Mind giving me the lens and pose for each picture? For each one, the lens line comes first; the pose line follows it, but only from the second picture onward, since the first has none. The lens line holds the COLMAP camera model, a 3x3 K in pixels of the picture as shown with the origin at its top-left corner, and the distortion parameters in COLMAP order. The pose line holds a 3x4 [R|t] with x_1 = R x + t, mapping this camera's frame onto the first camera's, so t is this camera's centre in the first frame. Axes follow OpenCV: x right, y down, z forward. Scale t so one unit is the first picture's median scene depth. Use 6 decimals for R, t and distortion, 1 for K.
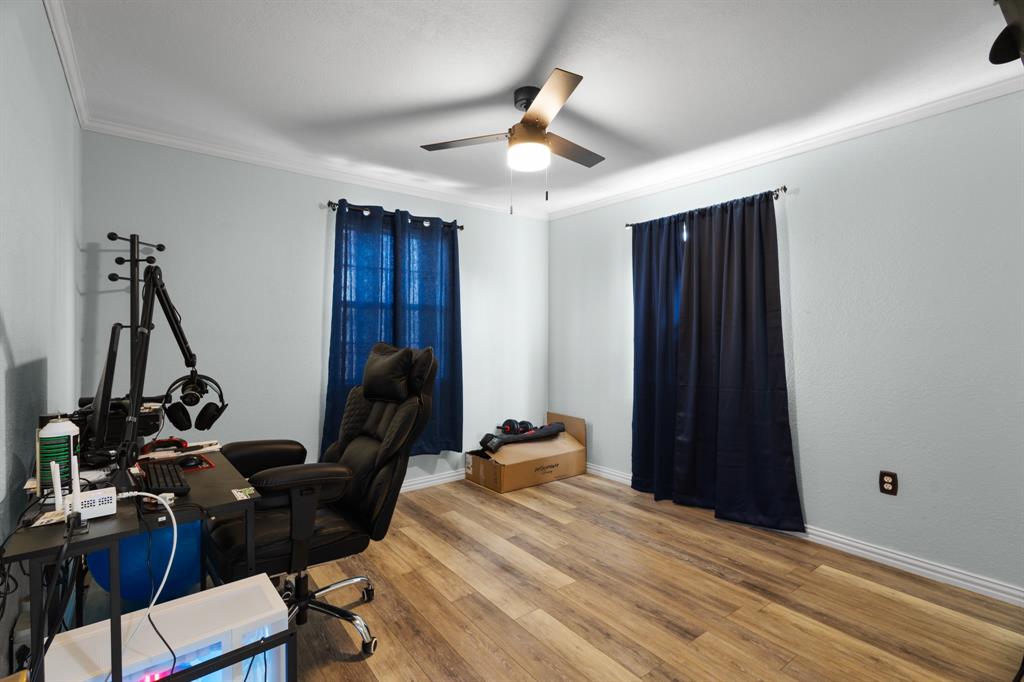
lens RADIAL K [[477.0, 0, 508.9], [0, 477.0, 339.1], [0, 0, 1]] dist [0.005499, 0.000110]
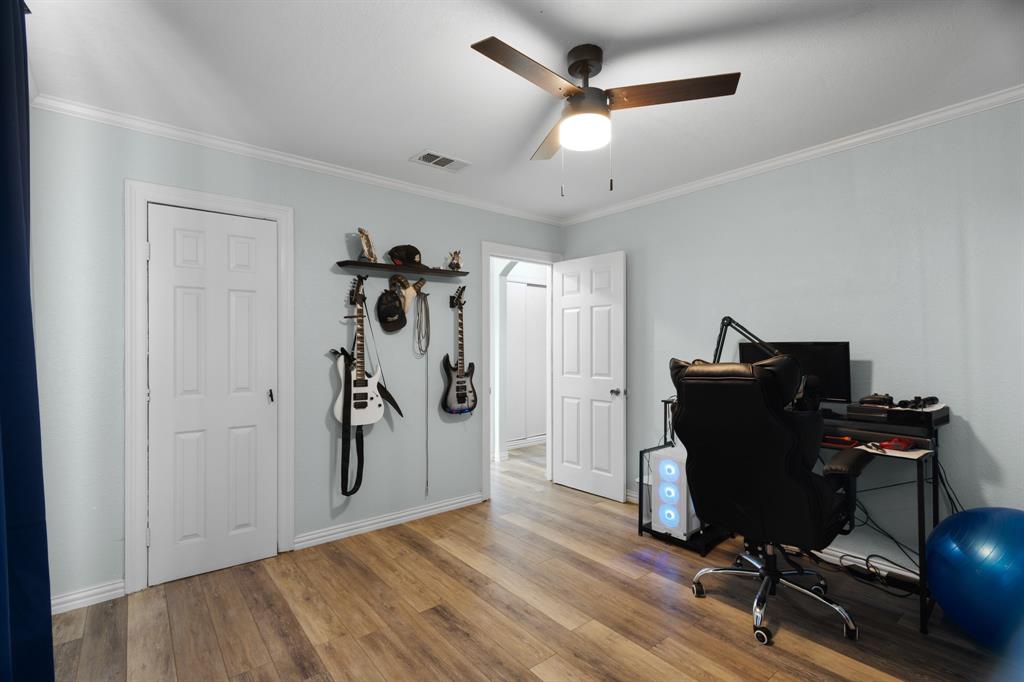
lens RADIAL K [[477.0, 0, 508.9], [0, 477.0, 339.1], [0, 0, 1]] dist [0.005499, 0.000110]
pose [[-0.999616, 0.004434, -0.027347, 0.214046], [0.004700, 0.999942, -0.009647, -0.017341], [0.027303, -0.009772, -0.999579, 1.964241]]
